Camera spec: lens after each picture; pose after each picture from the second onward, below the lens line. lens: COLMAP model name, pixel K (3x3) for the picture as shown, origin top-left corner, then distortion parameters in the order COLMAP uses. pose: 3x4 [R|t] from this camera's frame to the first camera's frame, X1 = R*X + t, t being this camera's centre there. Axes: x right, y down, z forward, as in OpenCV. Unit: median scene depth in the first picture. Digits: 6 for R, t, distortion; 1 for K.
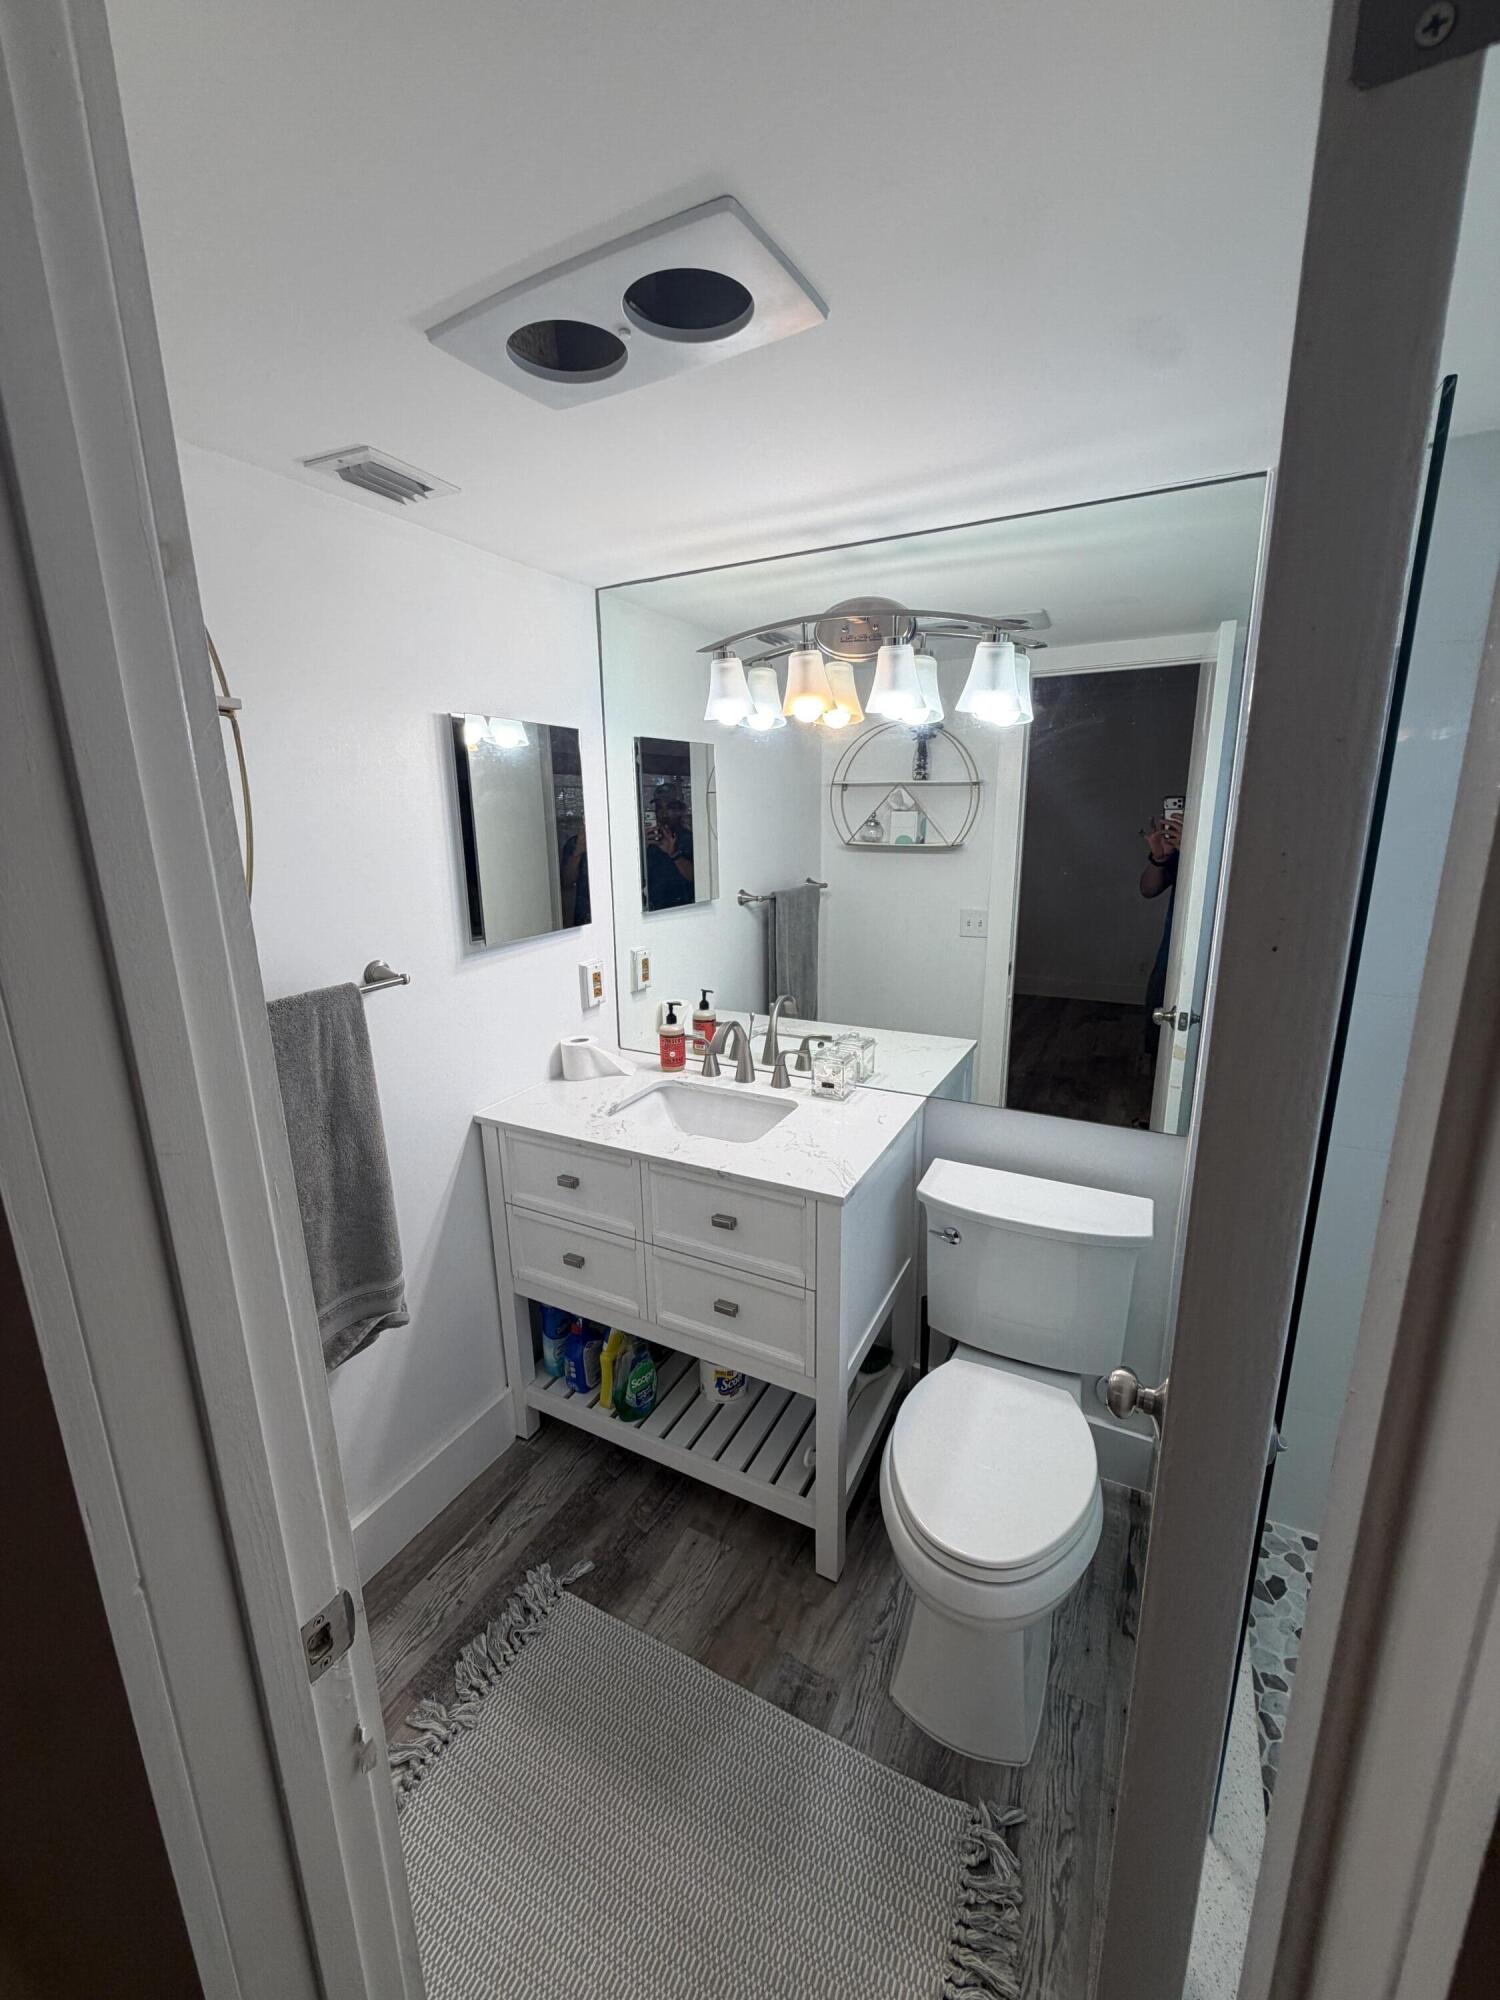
lens RADIAL K [[799.0, 0, 749.9], [0, 799.0, 997.6], [0, 0, 1]] dist [0.003679, -0.000076]
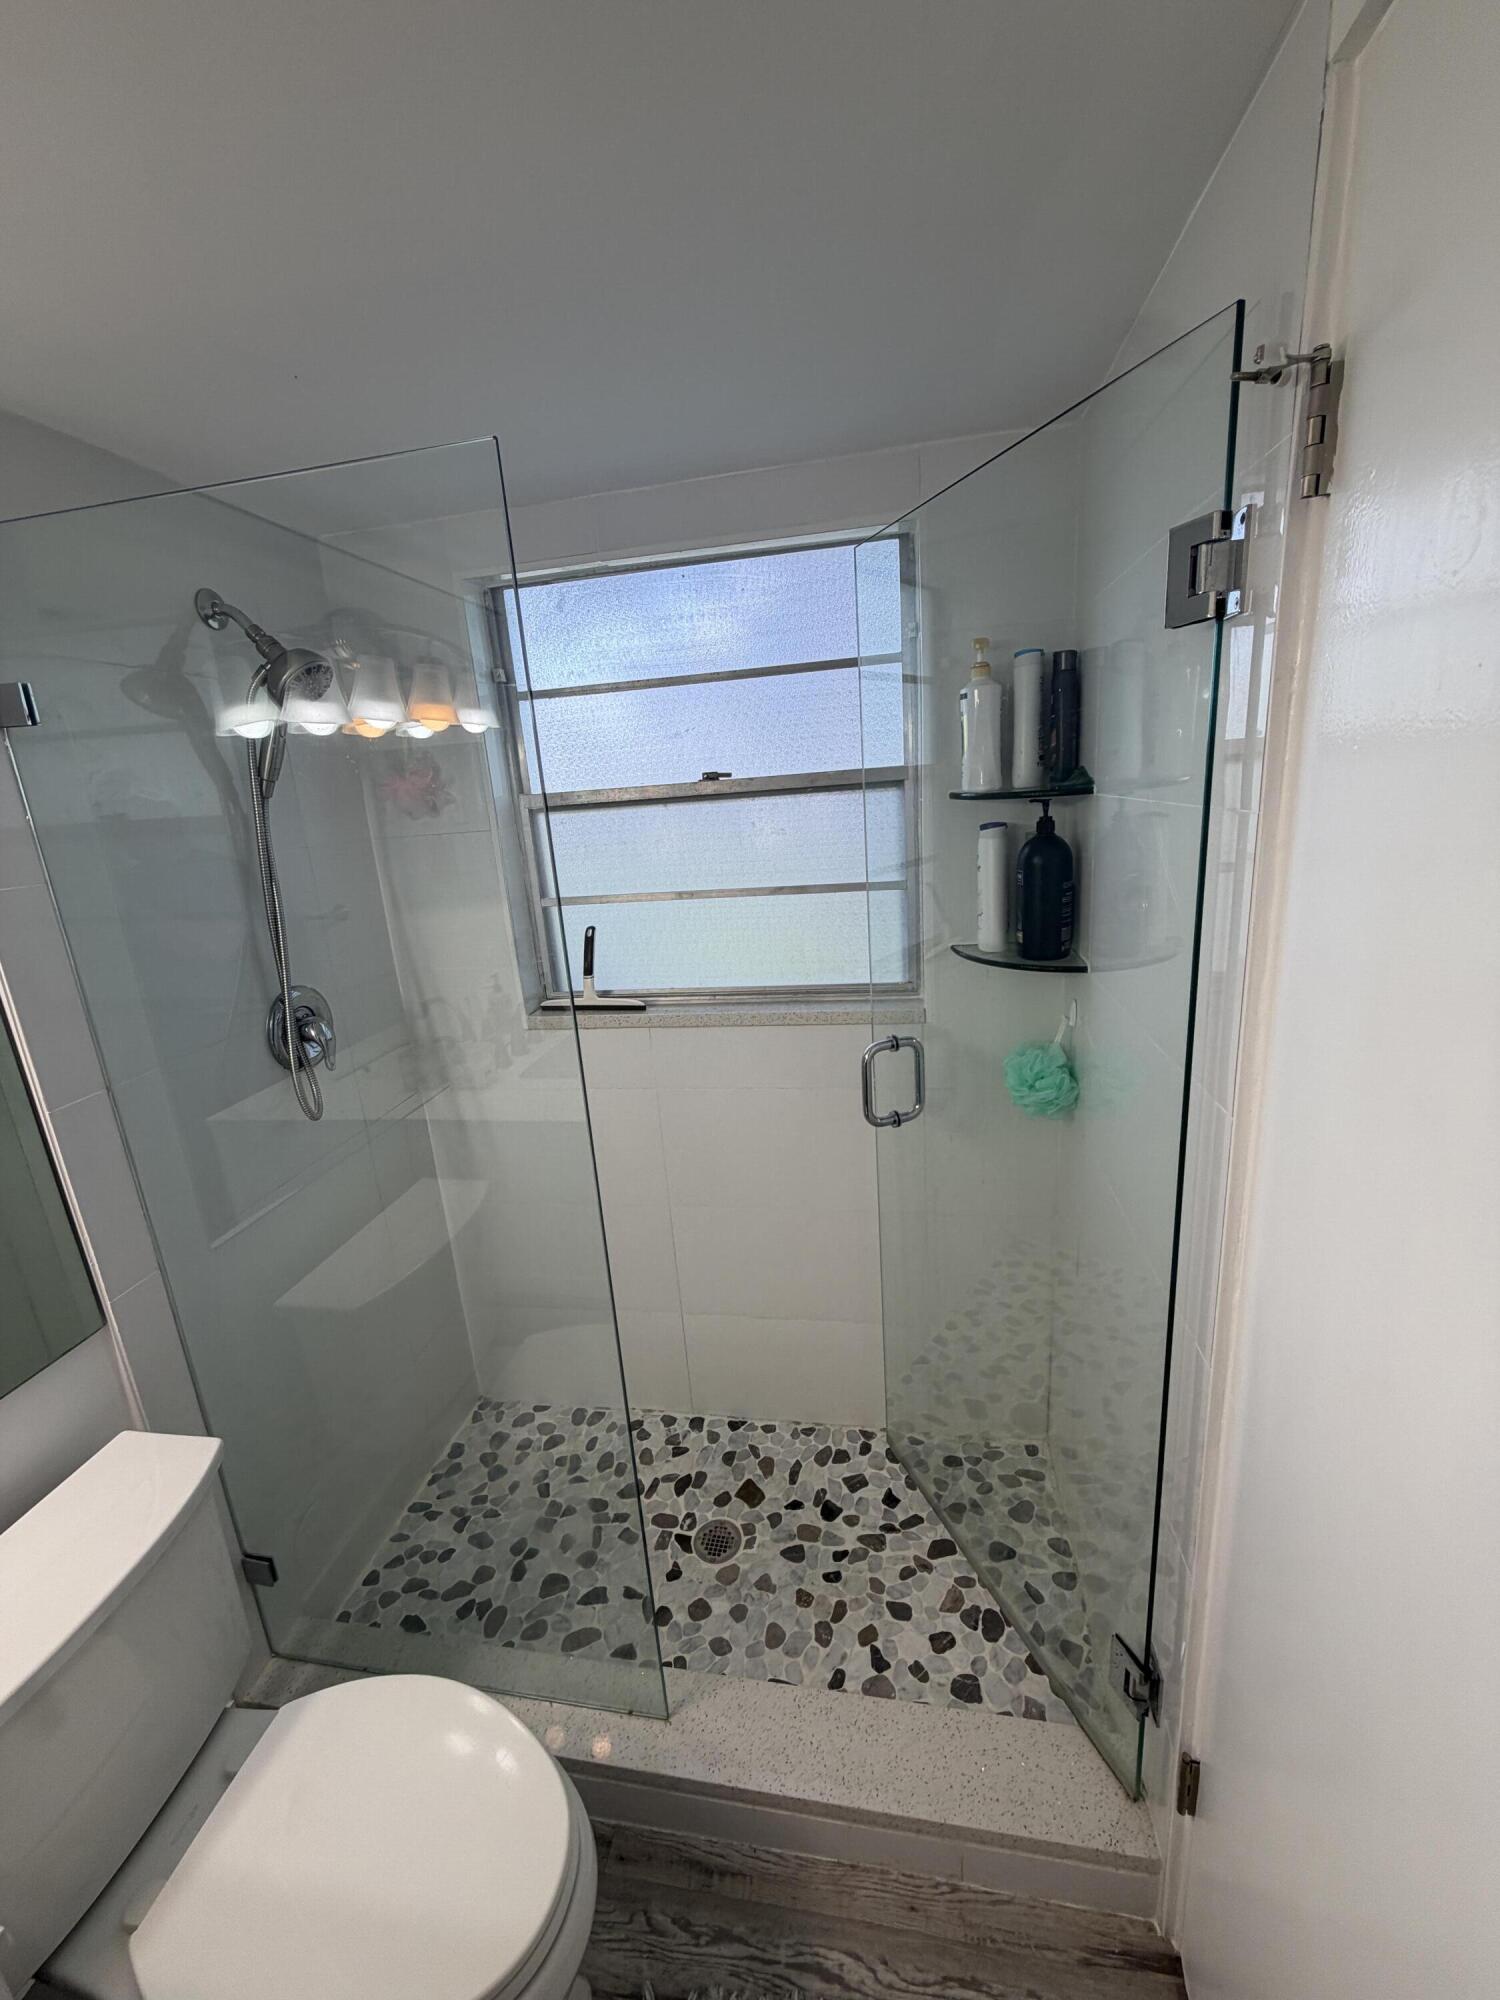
lens RADIAL K [[799.0, 0, 745.4], [0, 799.0, 996.0], [0, 0, 1]] dist [0.003679, -0.000076]
pose [[-0.294387, -0.207094, 0.932978, -0.287570], [0.295586, 0.908641, 0.294959, -0.174432], [-0.908826, 0.362607, -0.206278, 0.722256]]
